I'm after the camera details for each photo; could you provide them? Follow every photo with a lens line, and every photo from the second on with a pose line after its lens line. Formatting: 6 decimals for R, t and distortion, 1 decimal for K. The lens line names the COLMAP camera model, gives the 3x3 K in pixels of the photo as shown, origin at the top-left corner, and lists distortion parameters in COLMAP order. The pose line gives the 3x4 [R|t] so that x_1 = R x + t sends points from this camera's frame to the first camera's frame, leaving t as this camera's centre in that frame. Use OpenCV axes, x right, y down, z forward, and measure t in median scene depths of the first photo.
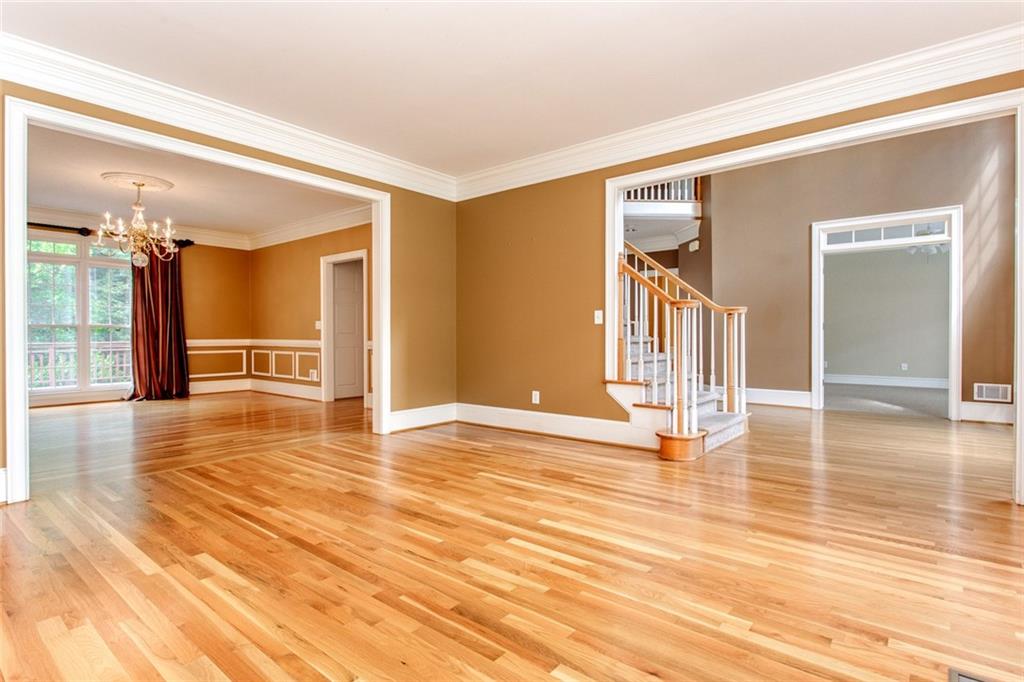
lens RADIAL K [[496.8, 0, 530.8], [0, 496.8, 337.4], [0, 0, 1]] dist [0.012073, 0.000448]
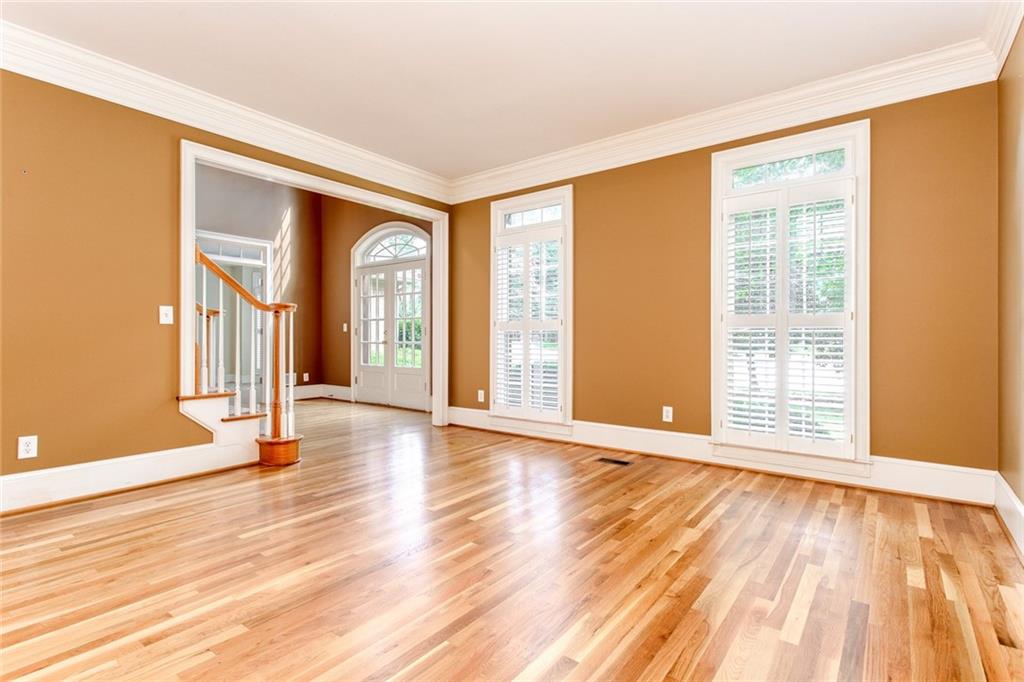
lens RADIAL K [[496.8, 0, 507.1], [0, 496.8, 339.1], [0, 0, 1]] dist [0.012073, 0.000448]
pose [[0.002438, -0.001149, 0.999996, -0.787675], [0.004360, 0.999990, 0.001139, -0.003574], [-0.999988, 0.004357, 0.002443, 0.613474]]
